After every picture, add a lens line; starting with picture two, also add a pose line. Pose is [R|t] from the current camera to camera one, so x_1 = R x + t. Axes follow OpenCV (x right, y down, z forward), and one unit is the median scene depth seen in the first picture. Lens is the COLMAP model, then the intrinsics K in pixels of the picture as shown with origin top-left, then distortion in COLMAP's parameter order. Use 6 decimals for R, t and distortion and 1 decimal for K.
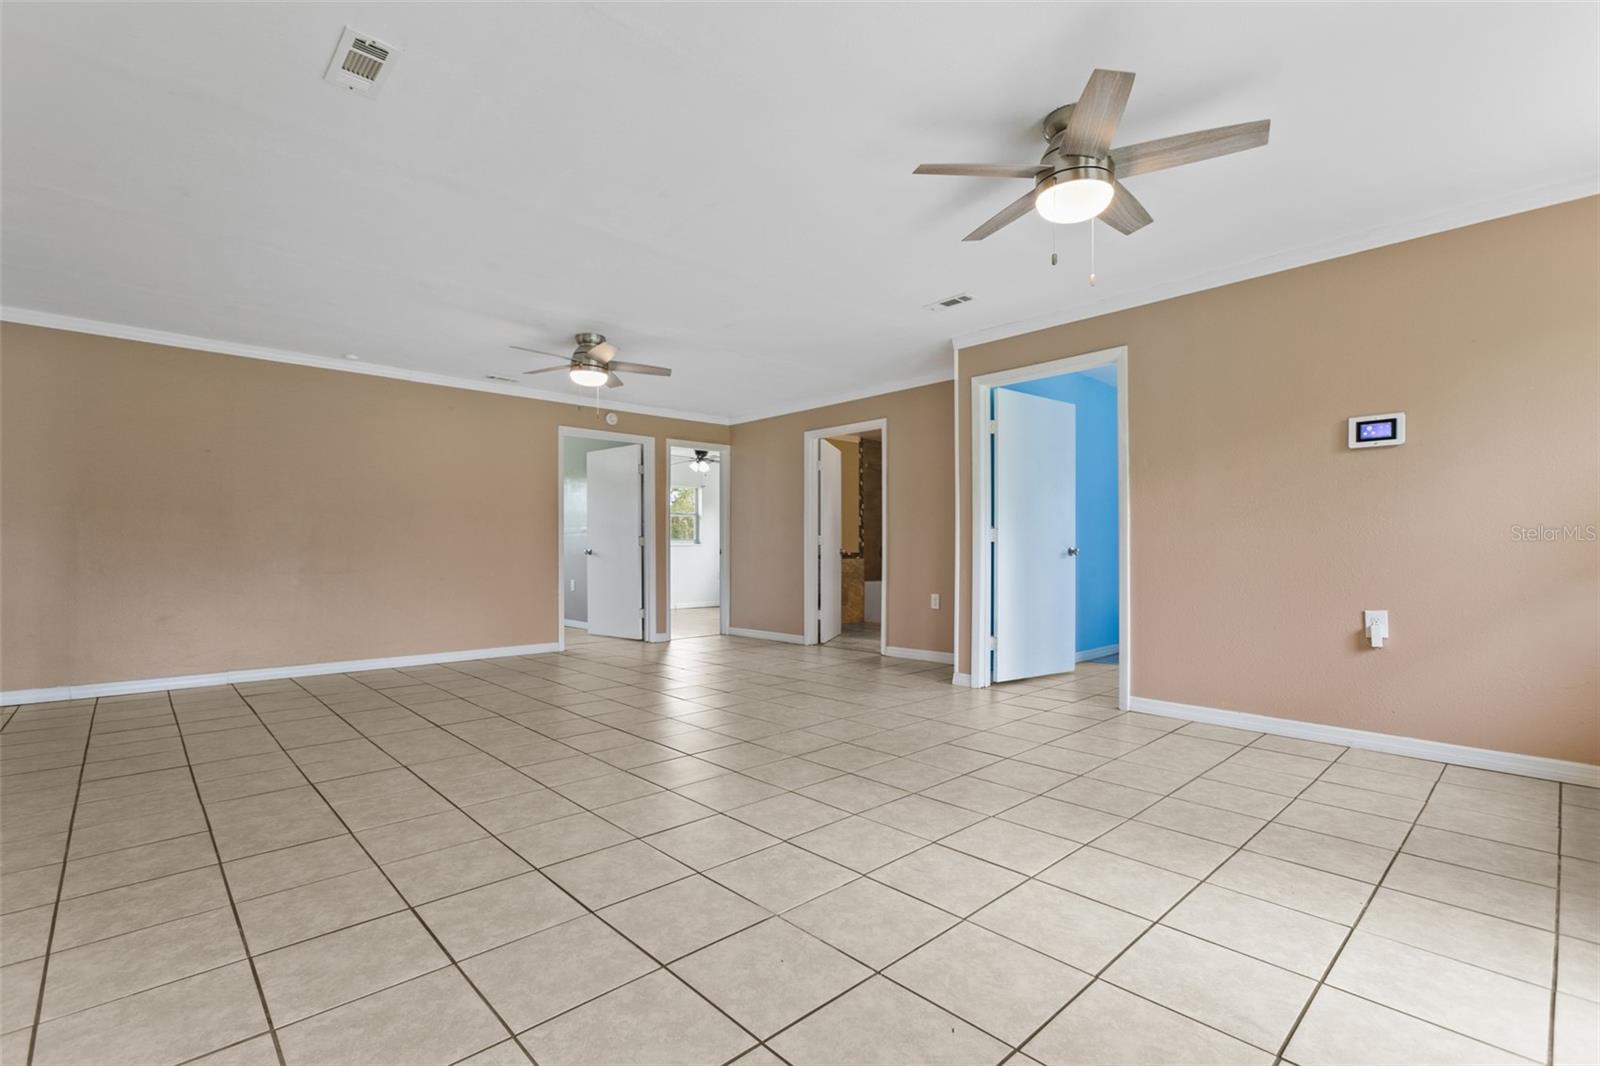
lens RADIAL K [[720.7, 0, 789.6], [0, 720.7, 558.9], [0, 0, 1]] dist [-0.001734, 0.000760]
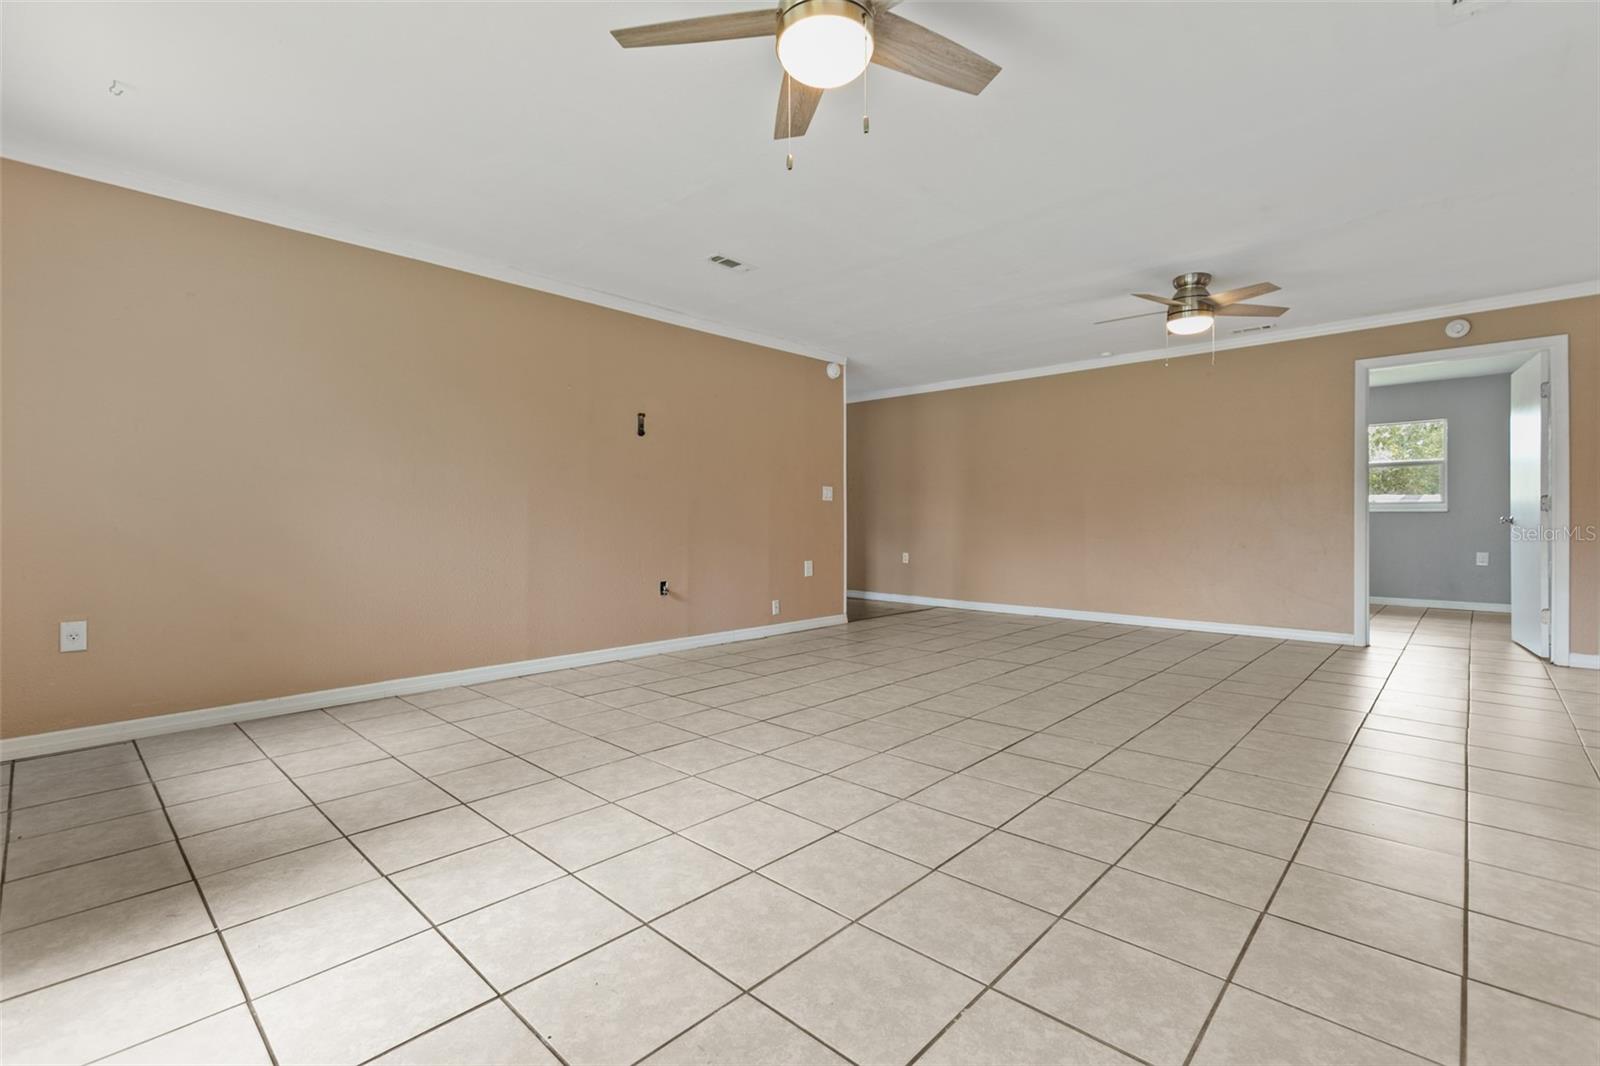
lens RADIAL K [[716.3, 0, 800.0], [0, 716.3, 533.0], [0, 0, 1]] dist [-0.021440, 0.000365]
pose [[0.073931, 0.016023, -0.997135, 1.019065], [-0.009715, 0.999835, 0.015346, -0.003649], [0.997216, 0.008553, 0.074074, 0.822480]]
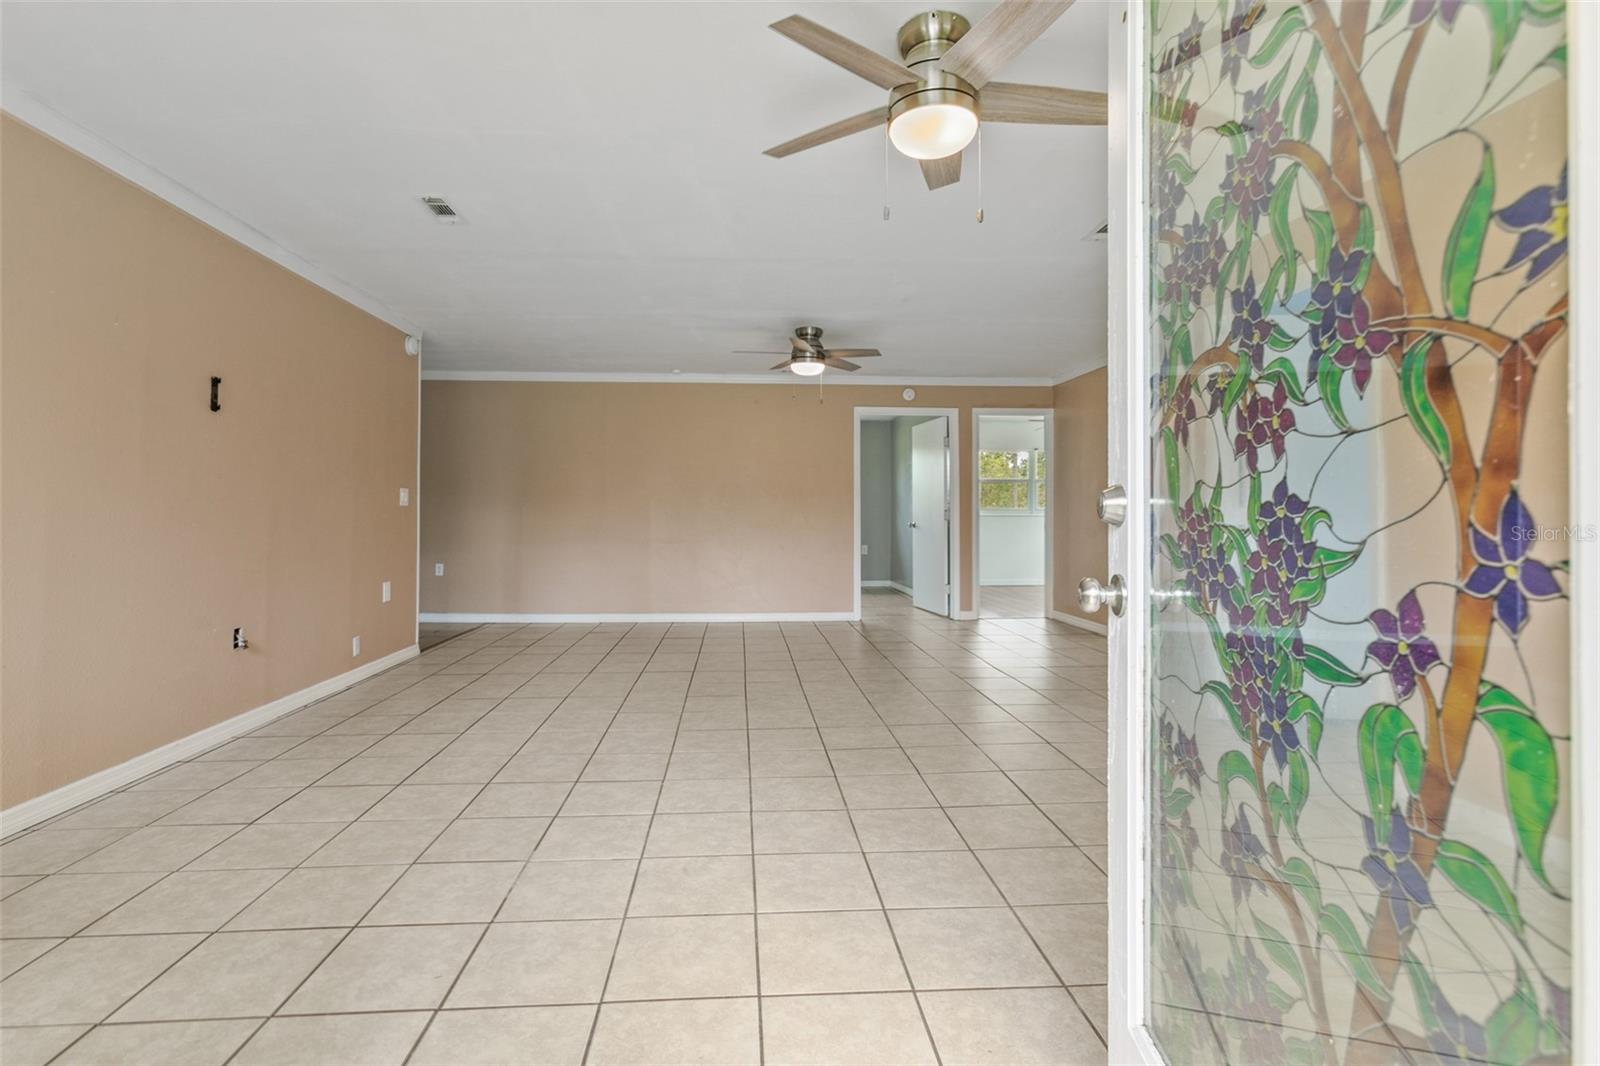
lens RADIAL K [[746.9, 0, 788.8], [0, 746.9, 523.7], [0, 0, 1]] dist [-0.002782, 0.000054]
pose [[0.778436, 0.010452, -0.627637, 0.719149], [-0.009574, 0.999943, 0.004778, -0.044641], [0.627651, 0.002290, 0.778491, 0.212247]]
